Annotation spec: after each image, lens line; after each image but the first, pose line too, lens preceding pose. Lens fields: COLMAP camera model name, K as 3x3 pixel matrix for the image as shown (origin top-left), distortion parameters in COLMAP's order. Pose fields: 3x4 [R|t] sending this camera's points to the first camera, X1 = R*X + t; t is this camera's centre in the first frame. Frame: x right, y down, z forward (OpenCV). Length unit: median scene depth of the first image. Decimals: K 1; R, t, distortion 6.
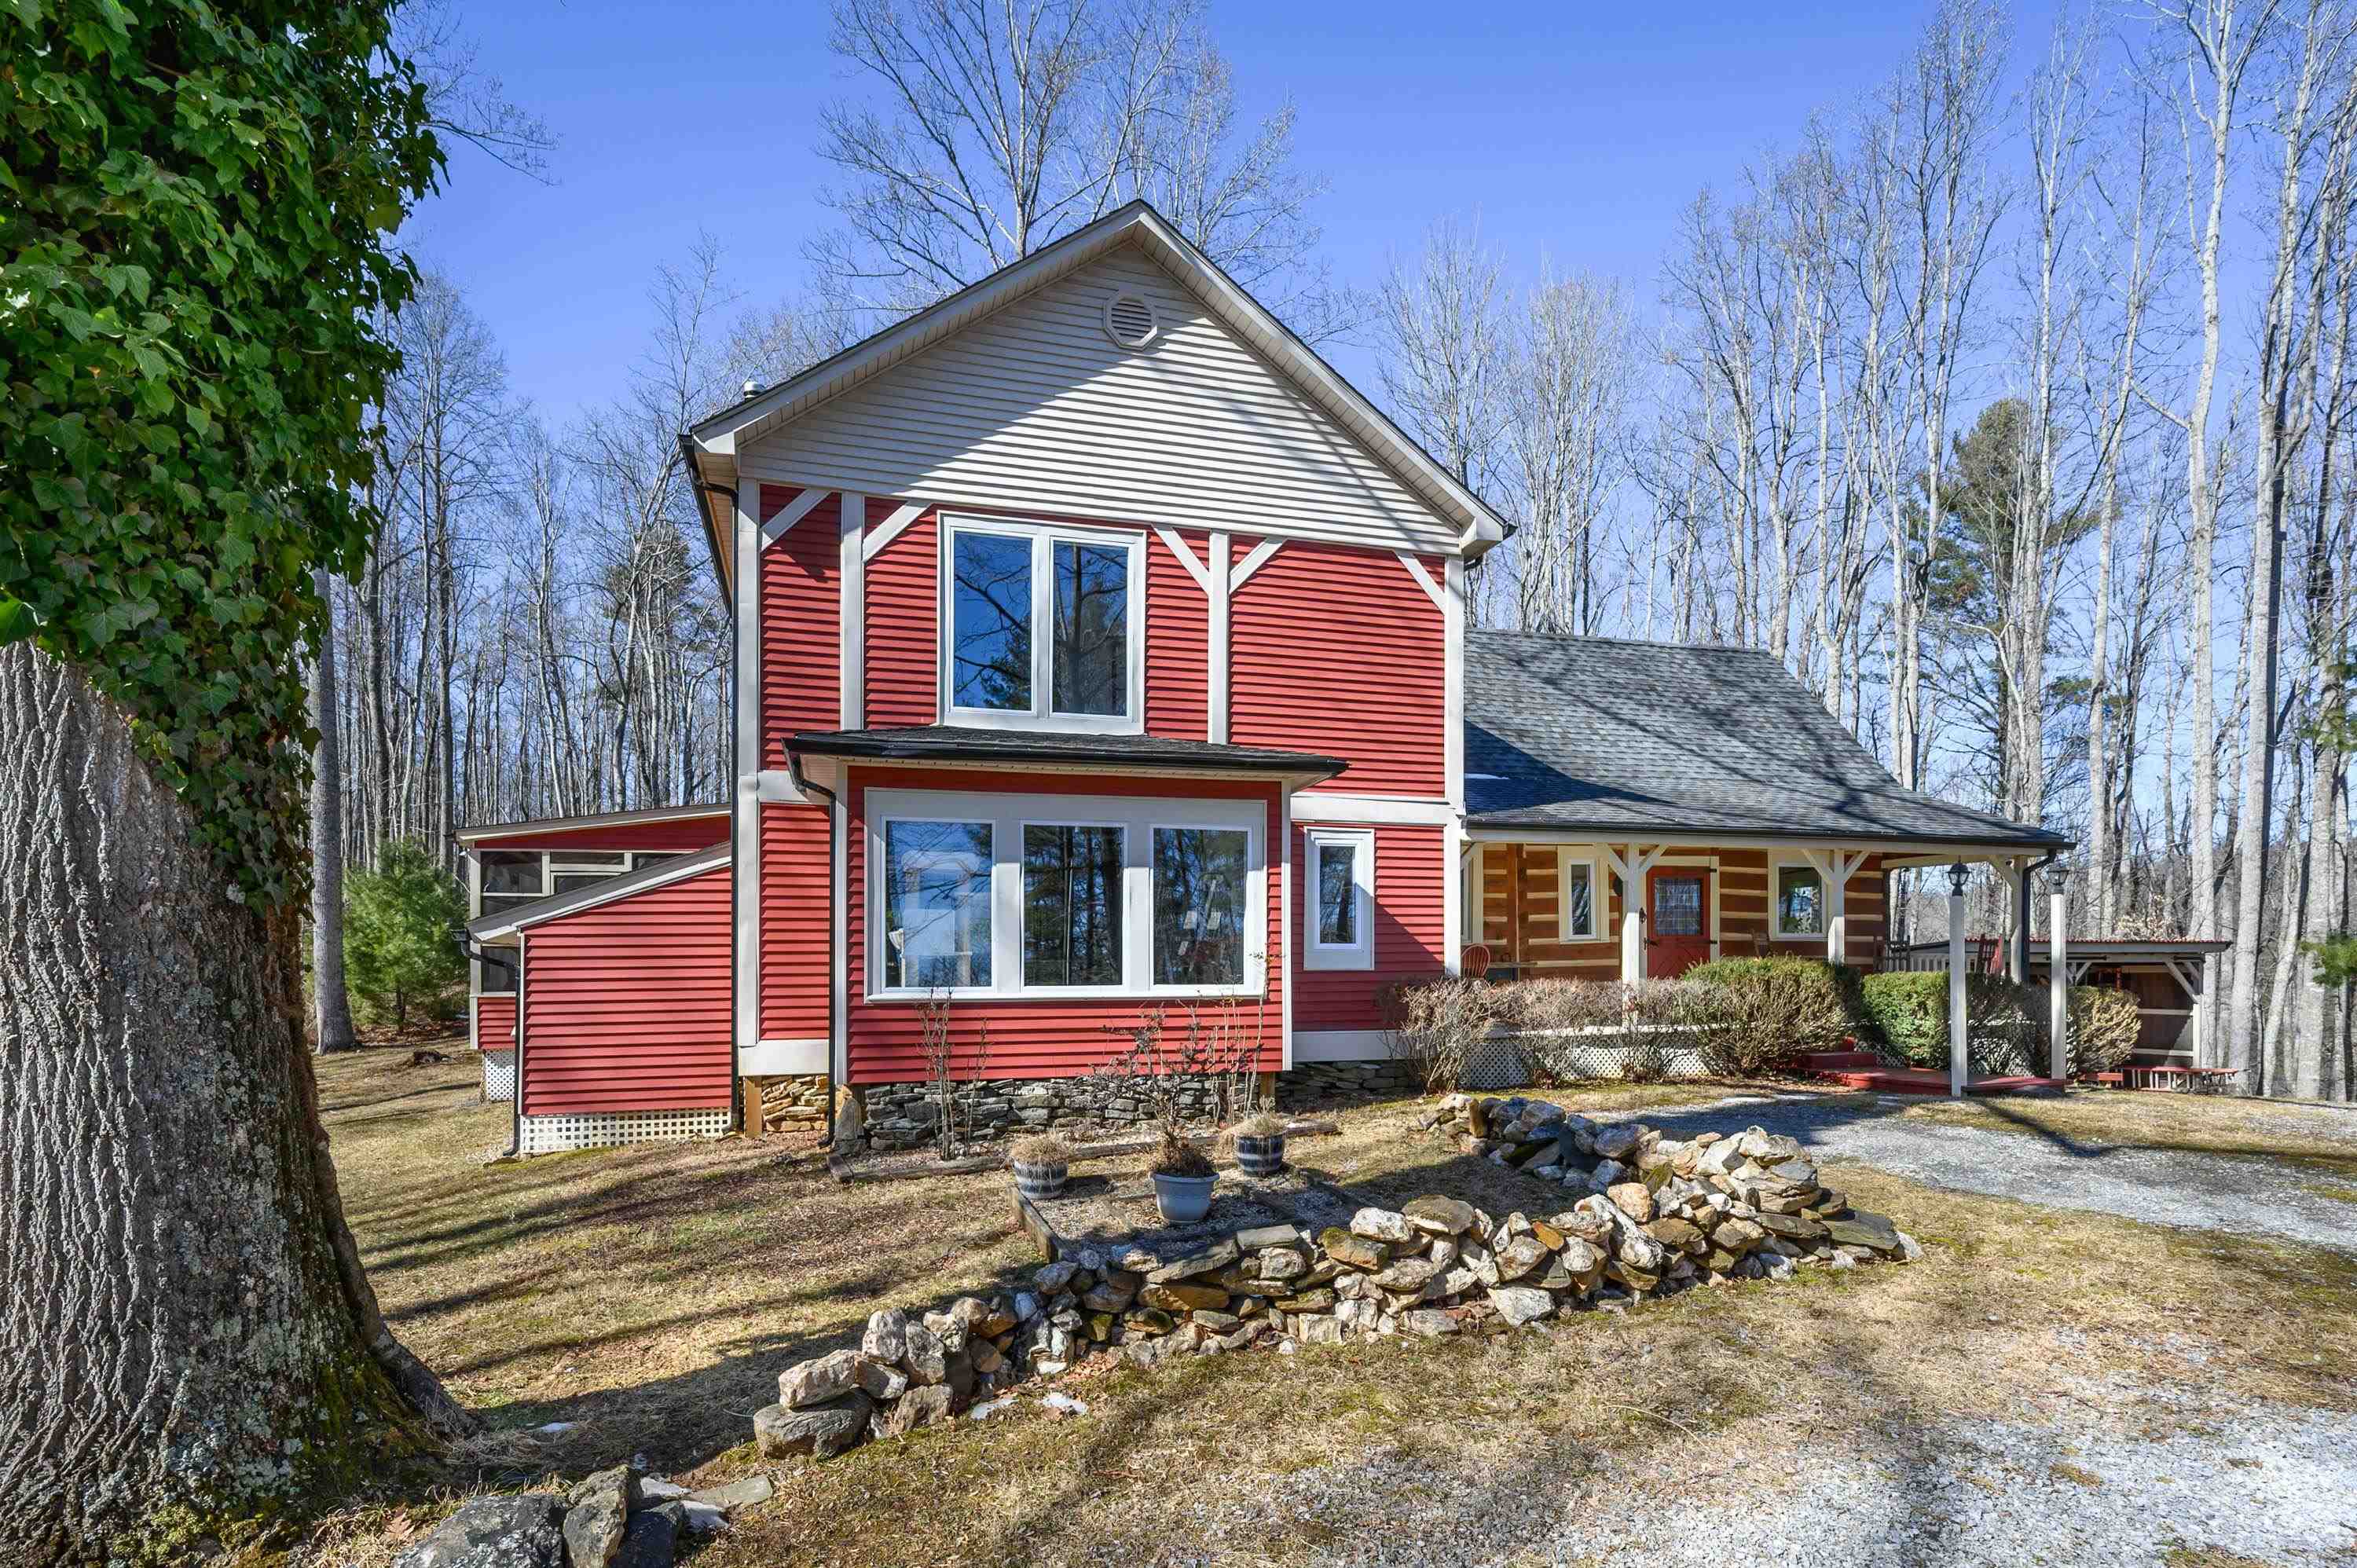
lens RADIAL K [[1116.5, 0, 1106.2], [0, 1116.5, 996.1], [0, 0, 1]] dist [0.000778, -0.000149]
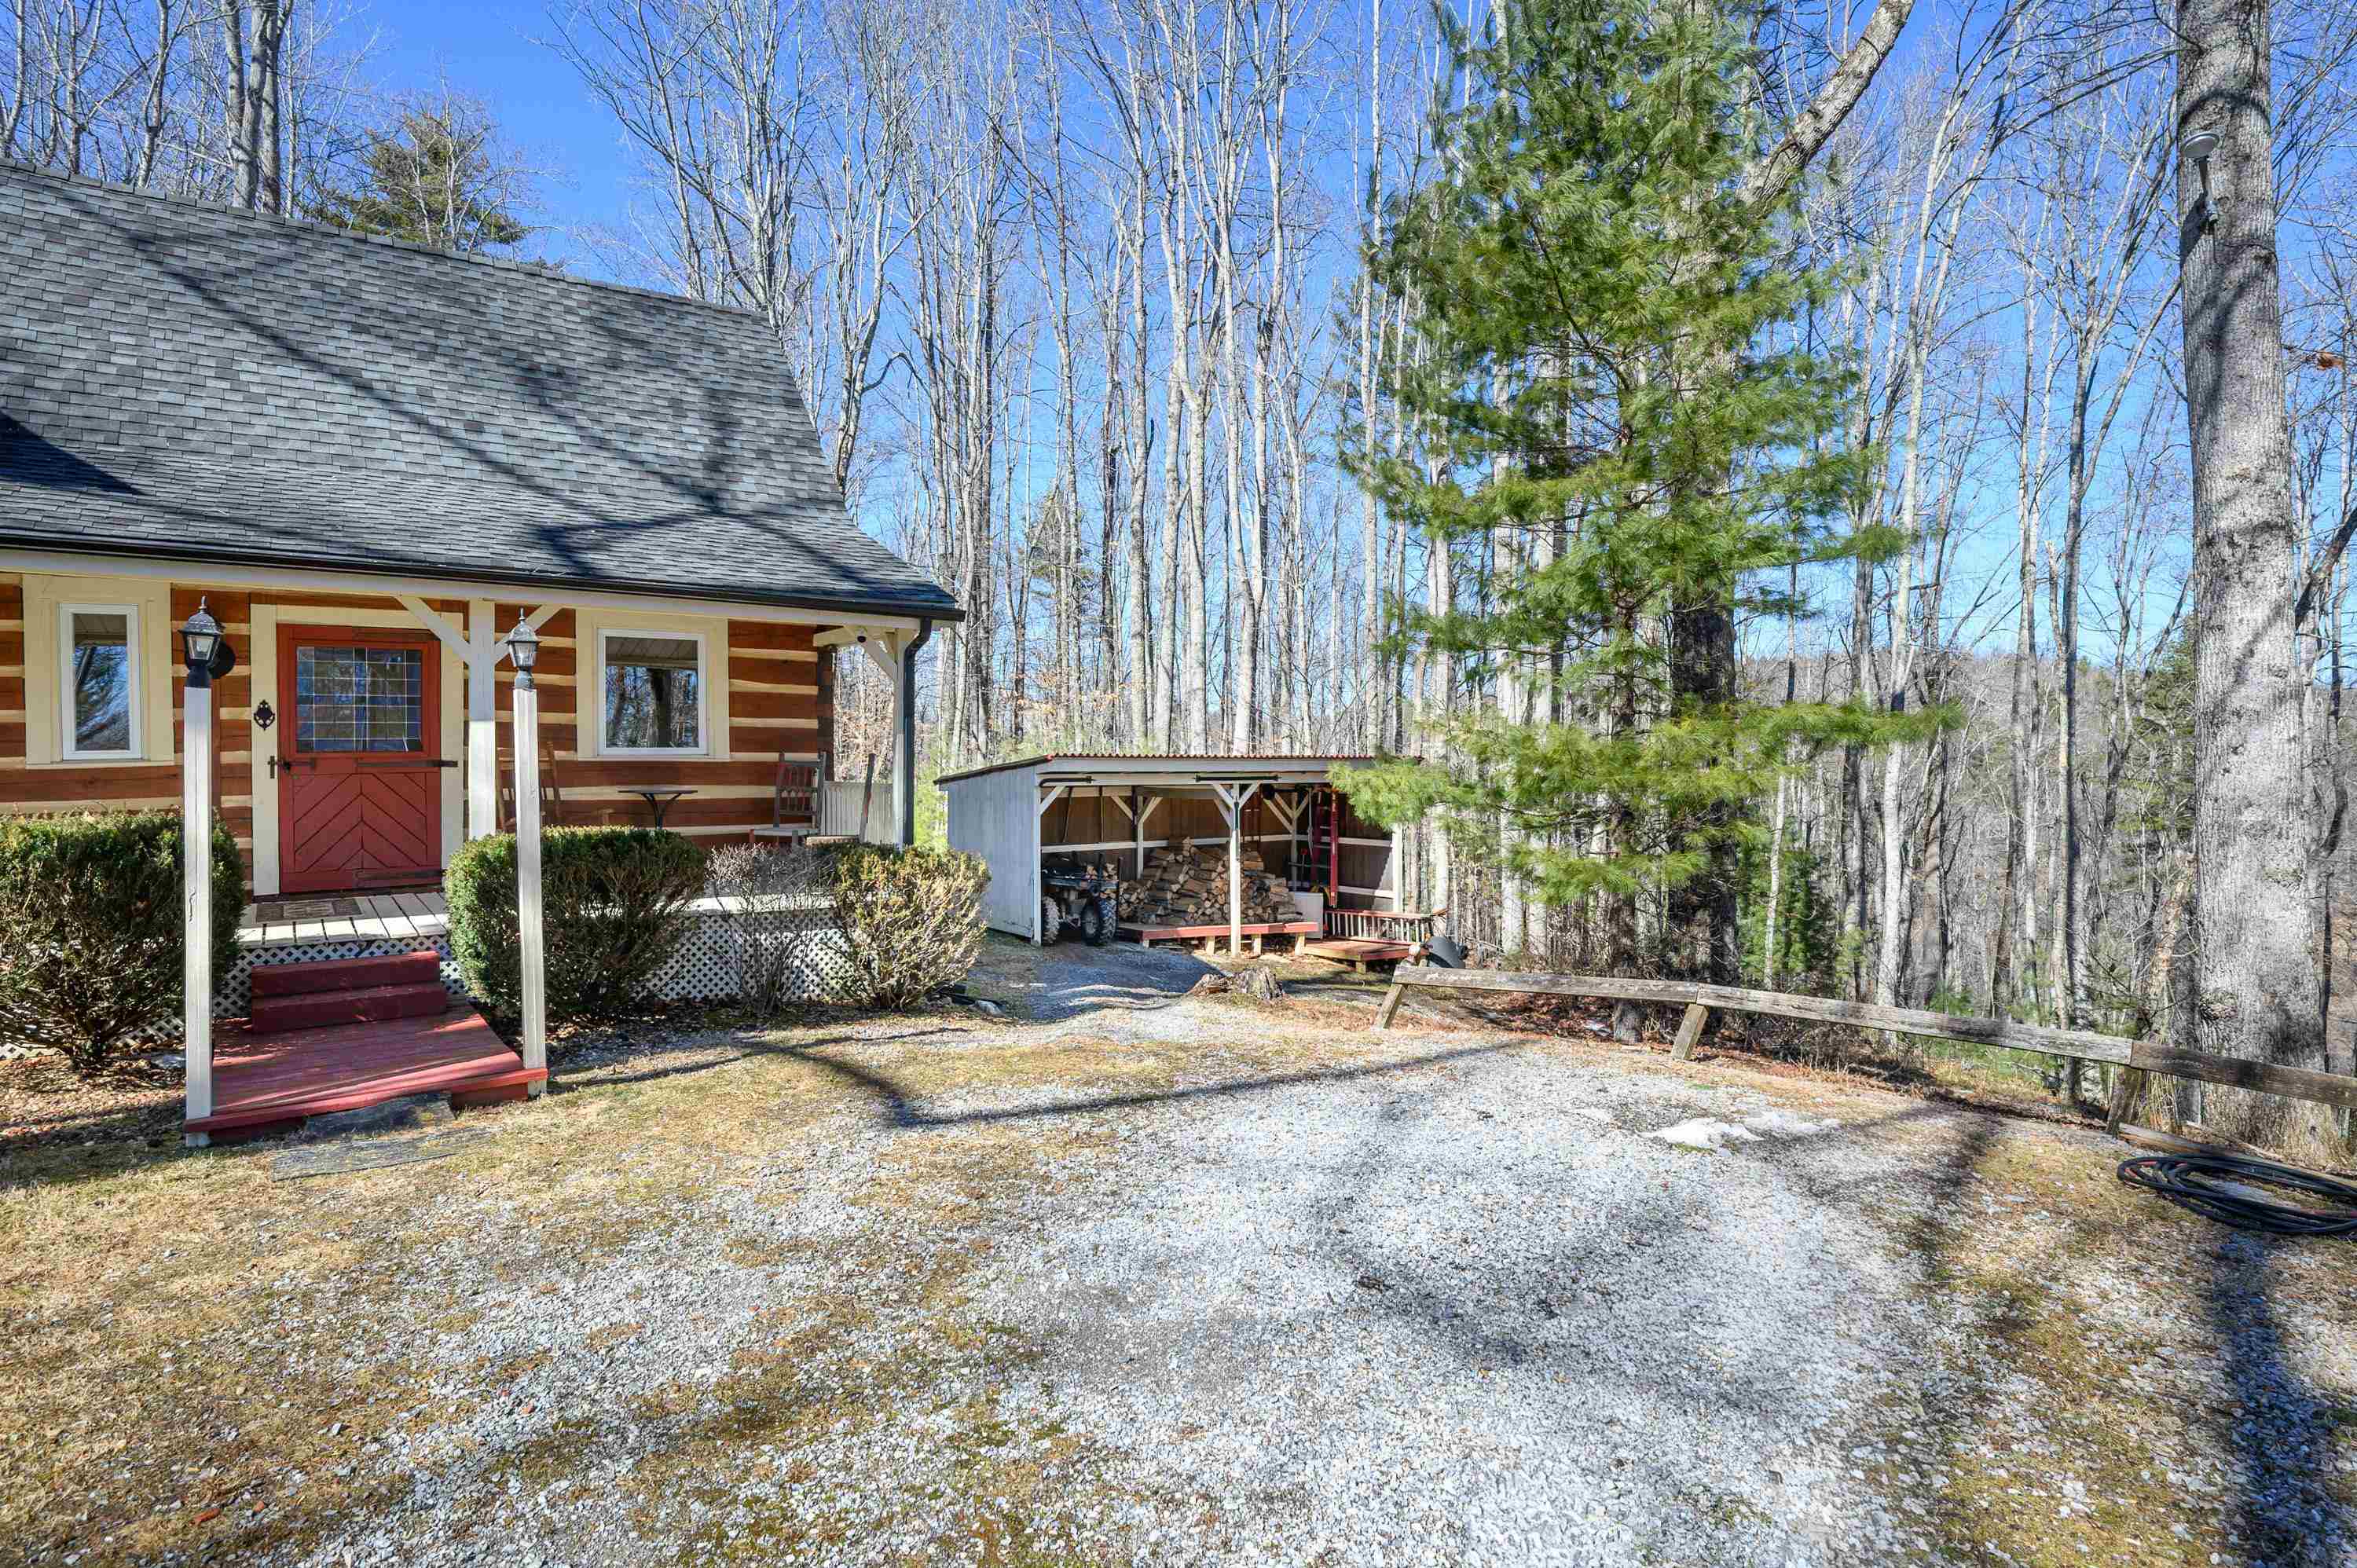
lens RADIAL K [[1231.9, 0, 1182.6], [0, 1231.9, 796.3], [0, 0, 1]] dist [-0.002215, 0.000267]
pose [[0.934104, -0.008576, 0.356898, 0.922237], [0.008104, 0.999963, 0.002818, -0.042187], [-0.356909, 0.000260, 0.934139, 0.387983]]
